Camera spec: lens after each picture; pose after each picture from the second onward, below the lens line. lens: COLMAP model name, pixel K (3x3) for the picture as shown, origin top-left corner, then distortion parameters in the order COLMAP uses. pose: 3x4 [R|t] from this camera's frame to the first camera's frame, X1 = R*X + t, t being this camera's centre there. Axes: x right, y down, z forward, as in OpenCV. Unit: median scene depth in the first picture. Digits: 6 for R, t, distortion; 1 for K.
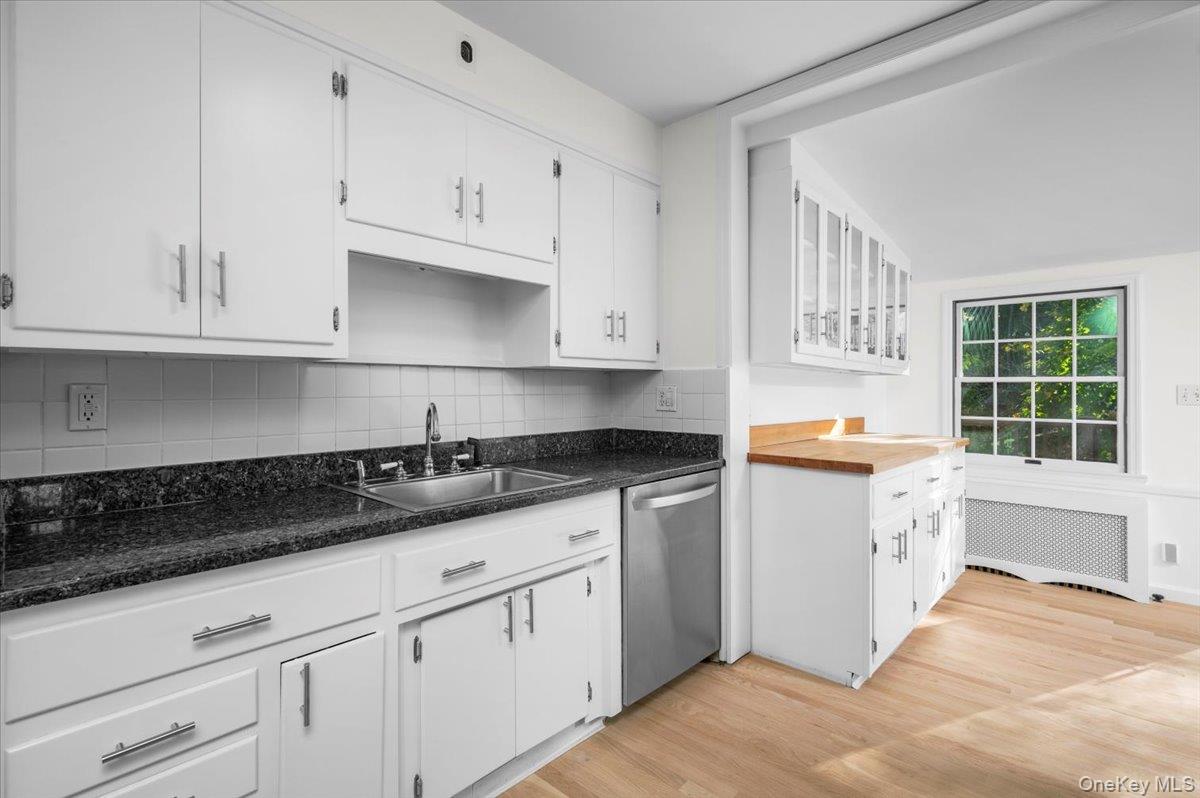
lens RADIAL K [[530.0, 0, 603.4], [0, 530.0, 387.6], [0, 0, 1]] dist [0.001991, 0.000253]
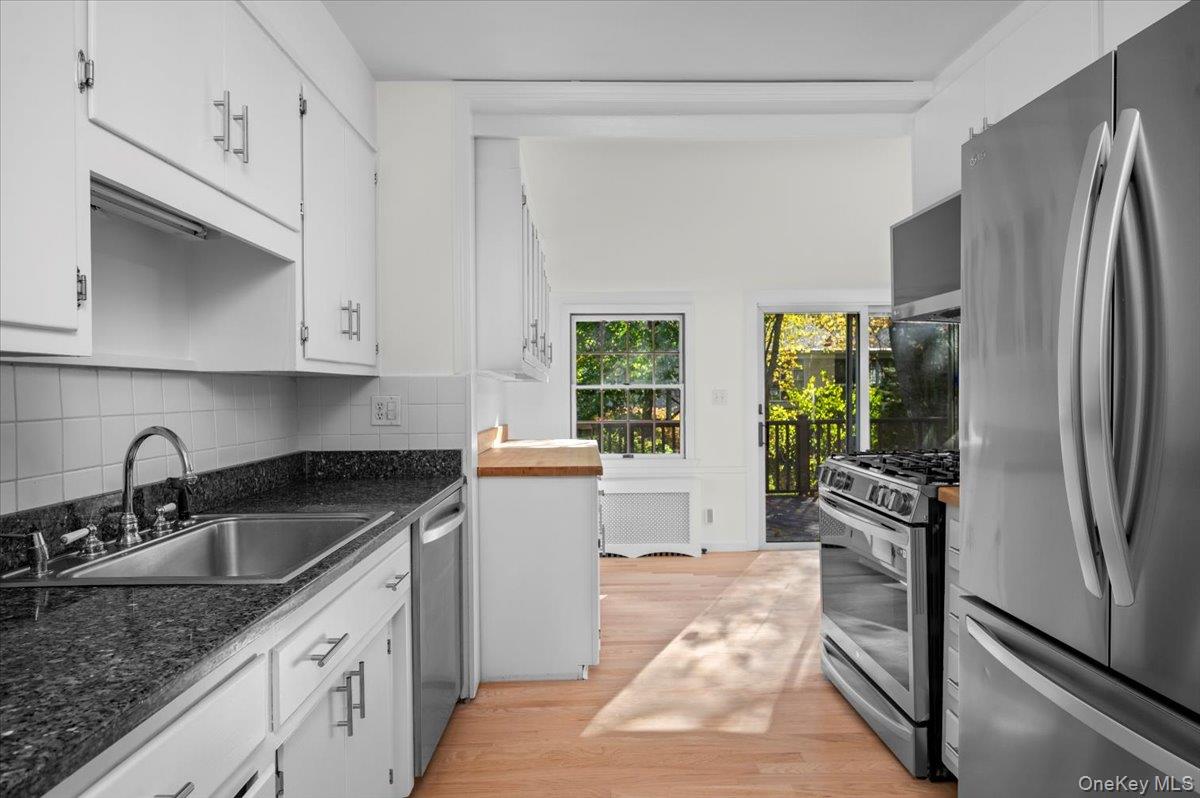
lens RADIAL K [[615.7, 0, 600.0], [0, 615.7, 399.0], [0, 0, 1]] dist [-0.002366, 0.000021]
pose [[0.740301, -0.013470, 0.672140, -0.302780], [0.007747, 0.999904, 0.011507, -0.006582], [-0.672231, -0.003312, 0.740334, 0.065780]]
